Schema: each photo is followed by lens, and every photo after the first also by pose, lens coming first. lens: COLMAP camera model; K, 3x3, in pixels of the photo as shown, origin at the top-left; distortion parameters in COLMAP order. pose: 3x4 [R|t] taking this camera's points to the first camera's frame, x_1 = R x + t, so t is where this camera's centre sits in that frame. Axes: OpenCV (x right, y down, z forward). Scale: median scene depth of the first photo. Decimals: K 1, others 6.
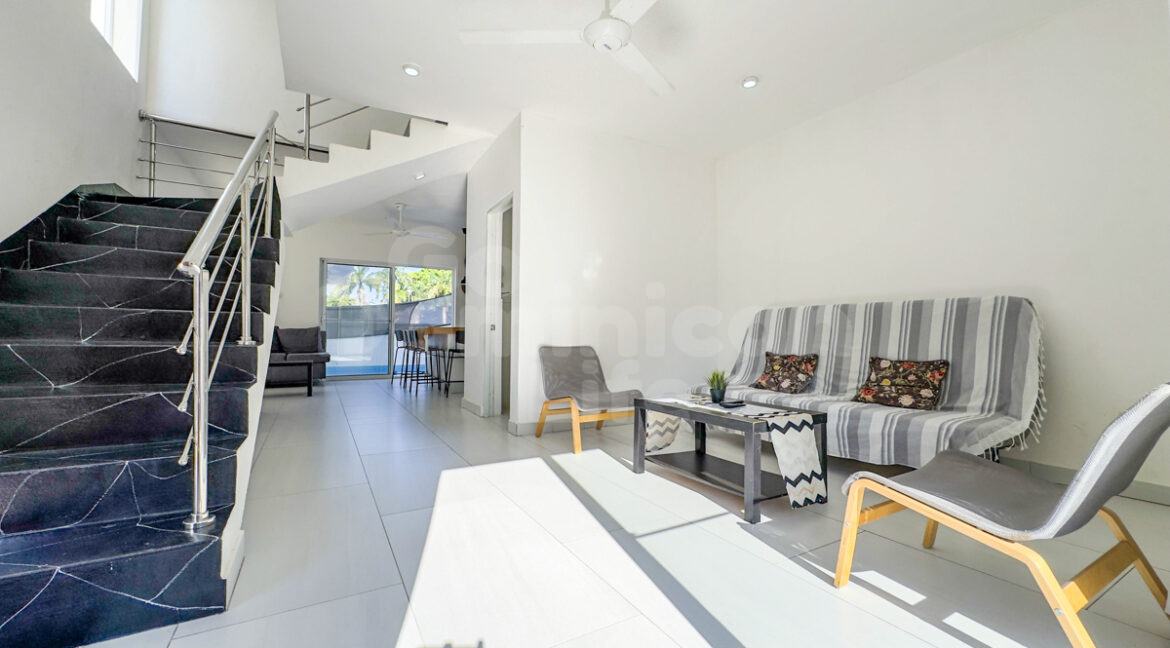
lens RADIAL K [[471.5, 0, 588.7], [0, 471.5, 331.3], [0, 0, 1]] dist [-0.006859, 0.000479]
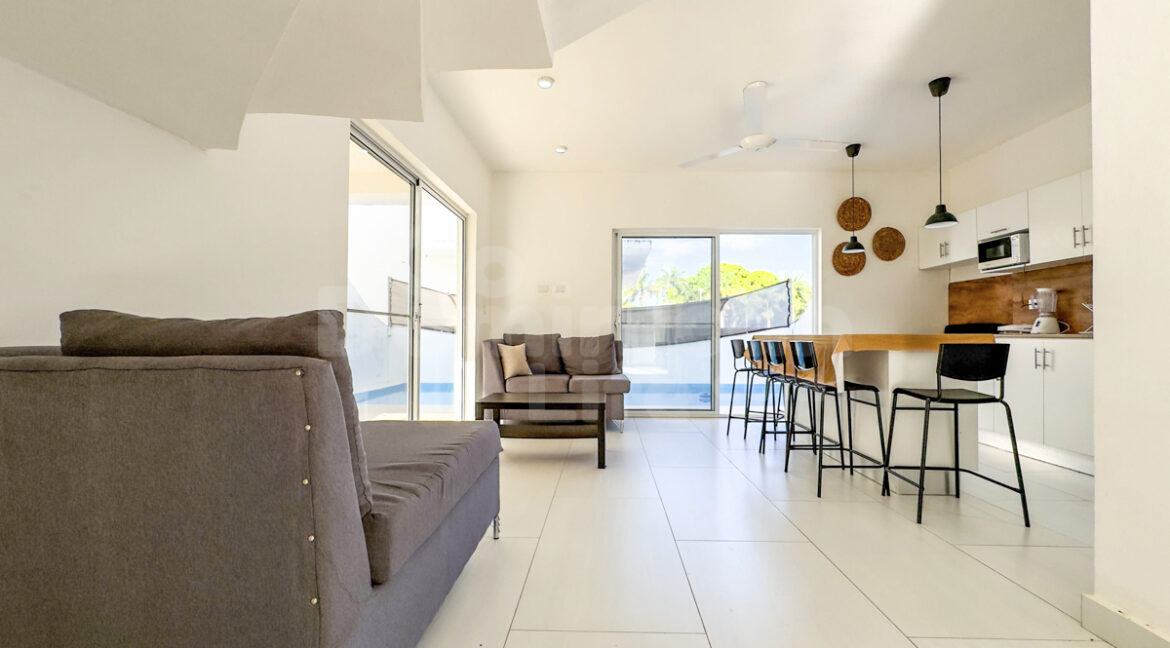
lens RADIAL K [[471.5, 0, 587.7], [0, 471.5, 334.3], [0, 0, 1]] dist [-0.006859, 0.000479]
pose [[0.844603, -0.006676, -0.535352, -0.365431], [0.006770, 0.999975, -0.001790, -0.012362], [0.535351, -0.002113, 0.844627, 0.619402]]
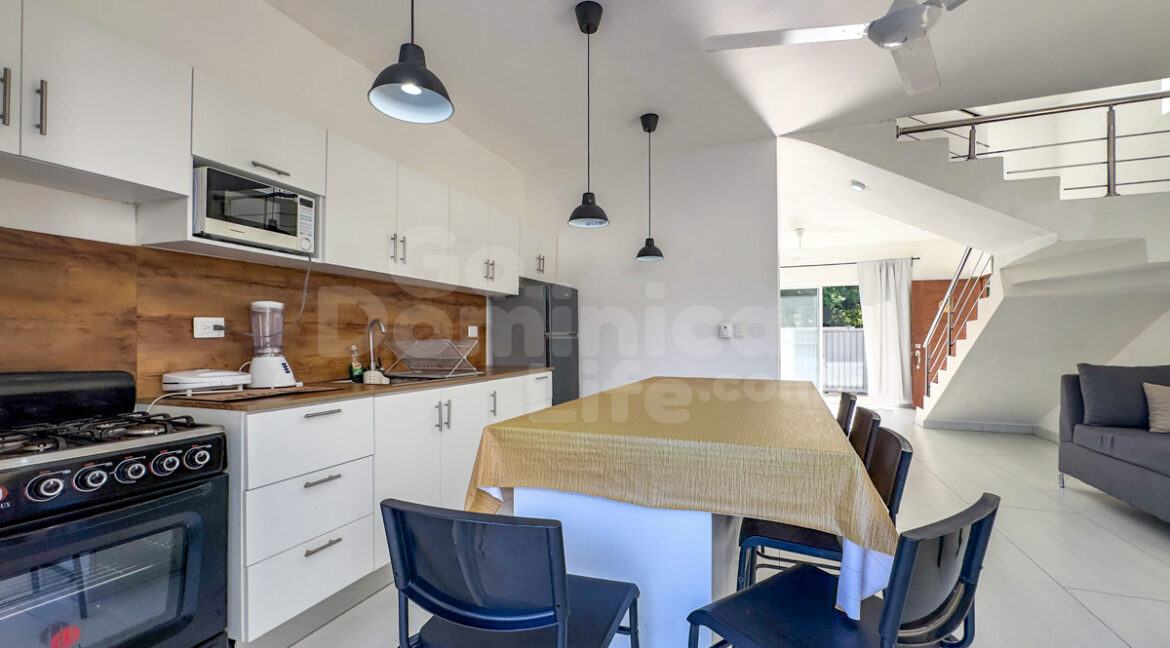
lens RADIAL K [[471.5, 0, 595.1], [0, 471.5, 337.4], [0, 0, 1]] dist [-0.006859, 0.000479]
pose [[-0.630199, -0.000484, 0.776434, -0.627080], [-0.006112, 0.999972, -0.004337, -0.049184], [-0.776410, -0.007479, -0.630184, 1.617326]]
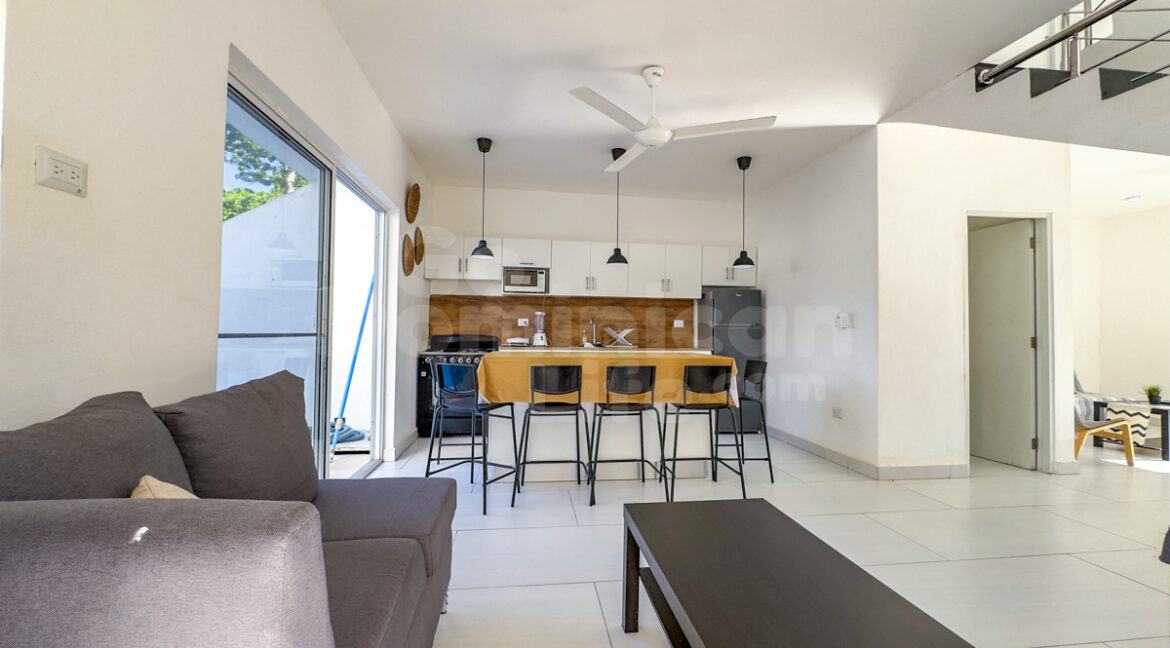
lens RADIAL K [[471.5, 0, 590.5], [0, 471.5, 322.4], [0, 0, 1]] dist [-0.006859, 0.000479]
pose [[0.383838, 0.017425, 0.923236, -1.017716], [-0.016095, 0.999796, -0.012178, -0.046546], [-0.923260, -0.010185, 0.384040, 1.112999]]
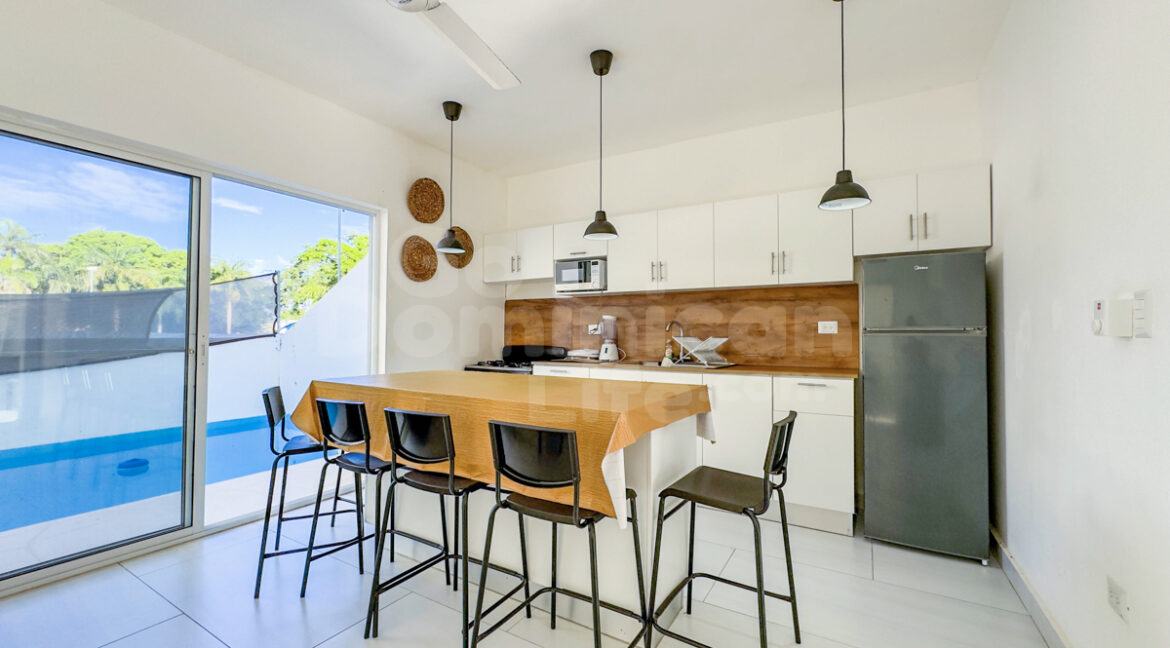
lens RADIAL K [[471.5, 0, 586.9], [0, 471.5, 324.6], [0, 0, 1]] dist [-0.006859, 0.000479]
pose [[0.875445, 0.006438, 0.483275, -0.544373], [-0.001115, 0.999936, -0.011301, -0.056026], [-0.483317, 0.009355, 0.875395, 0.959310]]
